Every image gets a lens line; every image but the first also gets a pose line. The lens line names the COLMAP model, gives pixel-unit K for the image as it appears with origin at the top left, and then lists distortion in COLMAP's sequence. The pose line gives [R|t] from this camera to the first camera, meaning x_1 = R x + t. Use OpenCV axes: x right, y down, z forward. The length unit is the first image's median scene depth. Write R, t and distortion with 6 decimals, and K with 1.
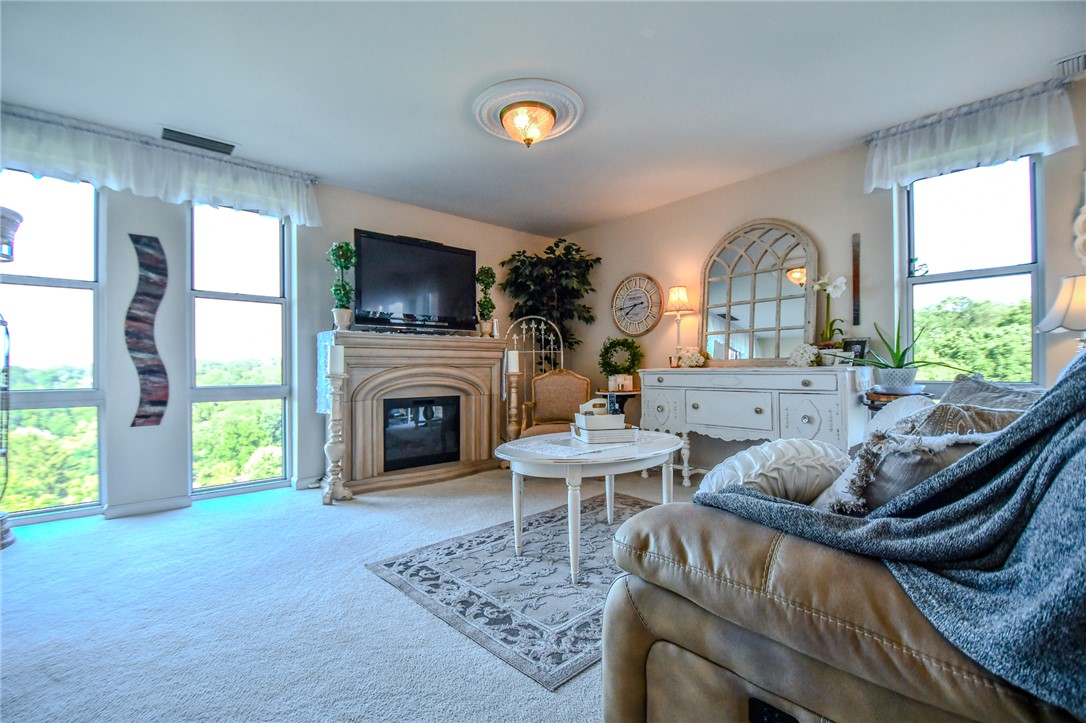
lens RADIAL K [[471.9, 0, 526.8], [0, 471.9, 370.0], [0, 0, 1]] dist [0.015630, -0.022505]
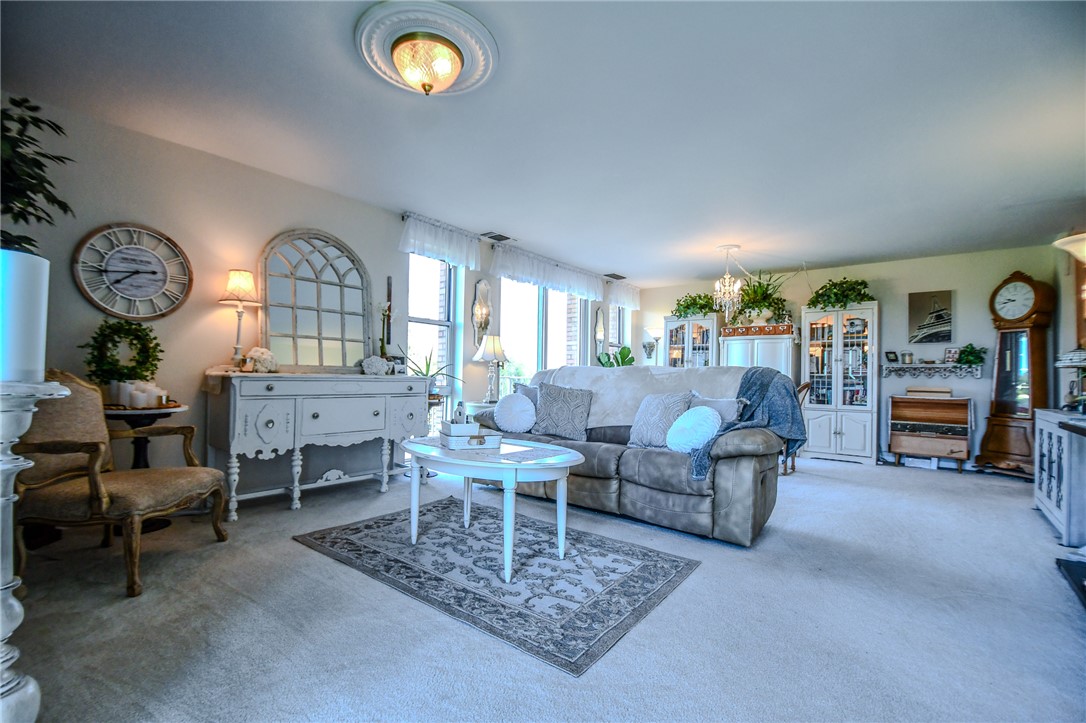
lens RADIAL K [[471.9, 0, 526.8], [0, 471.9, 370.0], [0, 0, 1]] dist [0.015630, -0.022505]
pose [[-0.149043, 0.022974, 0.988564, -0.680423], [-0.013805, 0.999584, -0.025312, 0.005968], [-0.988734, -0.017420, -0.148664, 0.809143]]
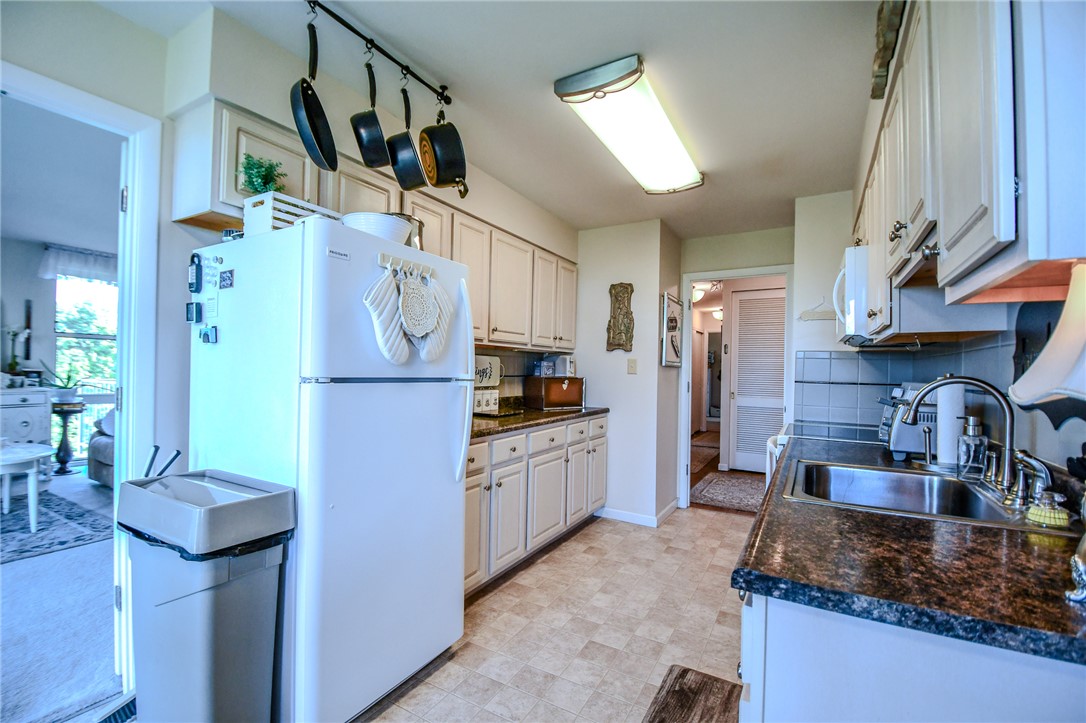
lens RADIAL K [[502.1, 0, 505.9], [0, 502.1, 362.6], [0, 0, 1]] dist [0.000269, -0.000253]
pose [[-0.262192, 0.011735, 0.964945, -1.265222], [-0.010415, 0.999833, -0.014989, -0.077827], [-0.964960, -0.013980, -0.262026, -0.063230]]
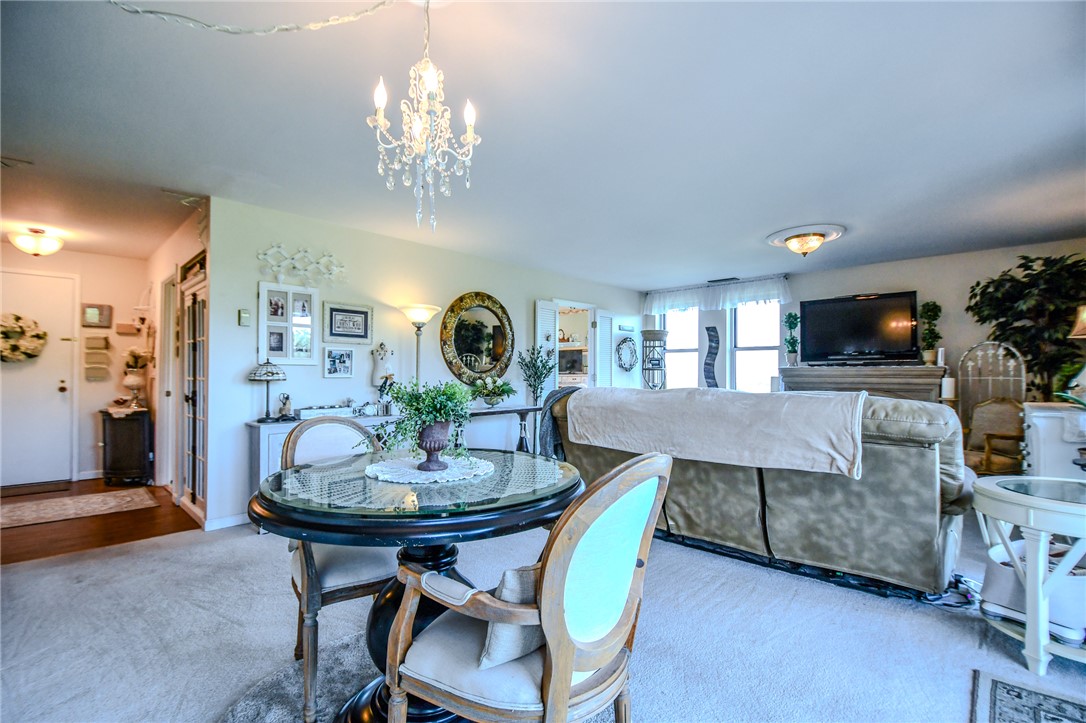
lens RADIAL K [[471.9, 0, 526.8], [0, 471.9, 370.0], [0, 0, 1]] dist [0.015630, -0.022505]
pose [[0.085252, -0.004724, -0.996348, 1.297656], [-0.012625, 0.999903, -0.005821, -0.054616], [0.996279, 0.013075, 0.085184, -0.053498]]
